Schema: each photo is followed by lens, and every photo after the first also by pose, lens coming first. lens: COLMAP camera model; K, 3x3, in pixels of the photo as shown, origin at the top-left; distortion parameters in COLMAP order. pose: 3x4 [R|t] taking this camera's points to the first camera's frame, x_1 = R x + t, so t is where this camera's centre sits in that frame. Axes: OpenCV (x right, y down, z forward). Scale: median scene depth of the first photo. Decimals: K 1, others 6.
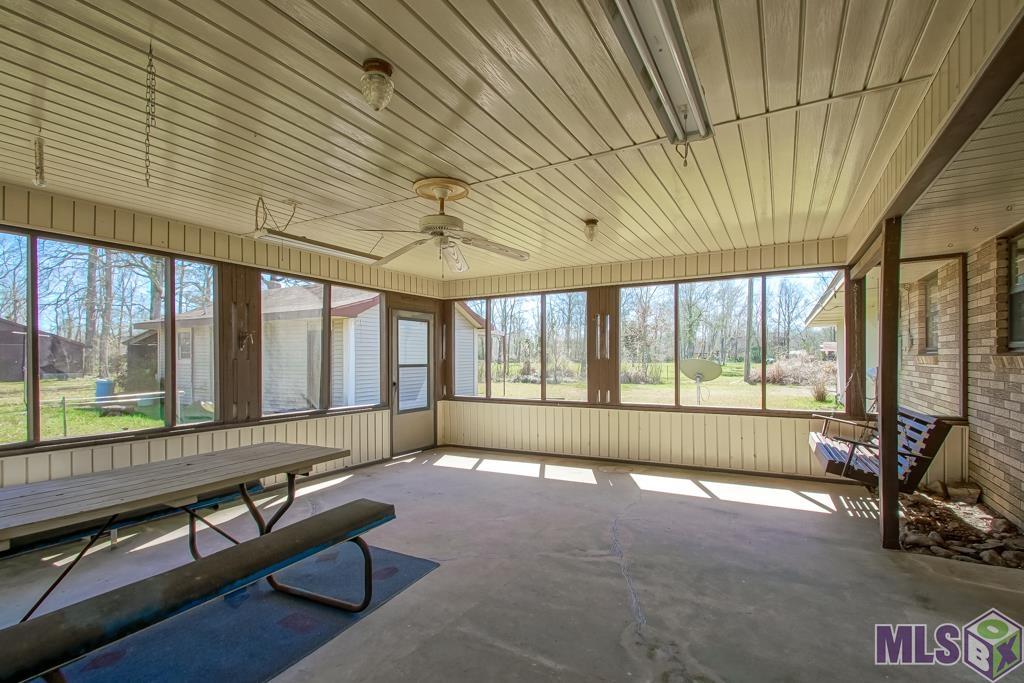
lens RADIAL K [[474.8, 0, 509.1], [0, 474.8, 352.6], [0, 0, 1]] dist [0.002026, -0.008235]
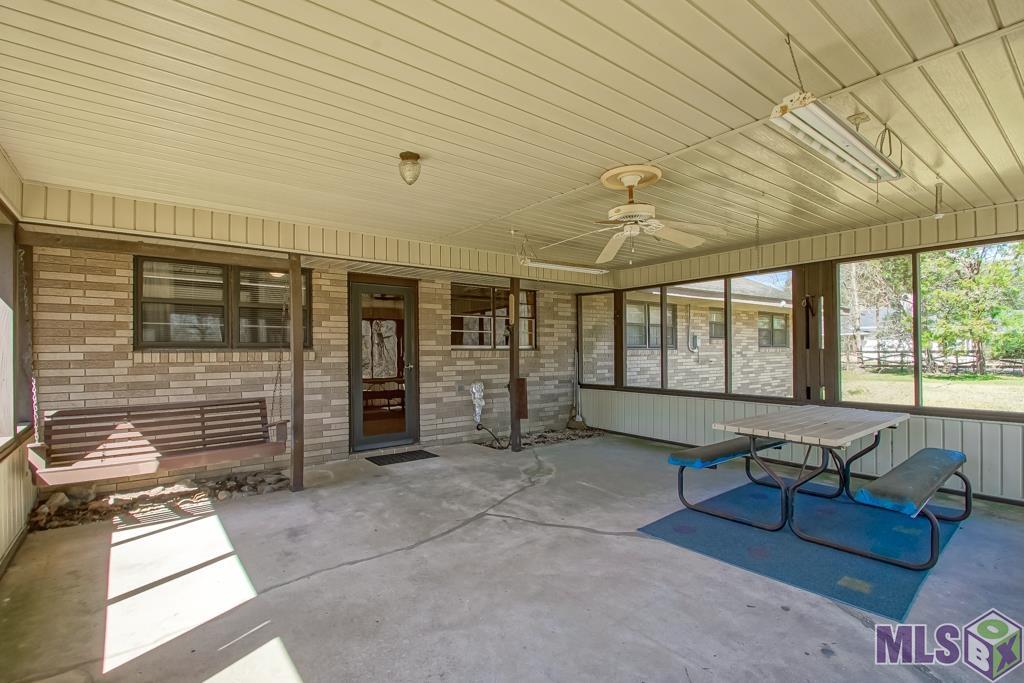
lens RADIAL K [[474.8, 0, 509.1], [0, 474.8, 352.6], [0, 0, 1]] dist [0.002026, -0.008235]
pose [[-0.923854, 0.013276, 0.382515, -0.292164], [0.012074, 0.999912, -0.005543, 0.030416], [-0.382555, -0.000503, -0.923933, 2.074473]]
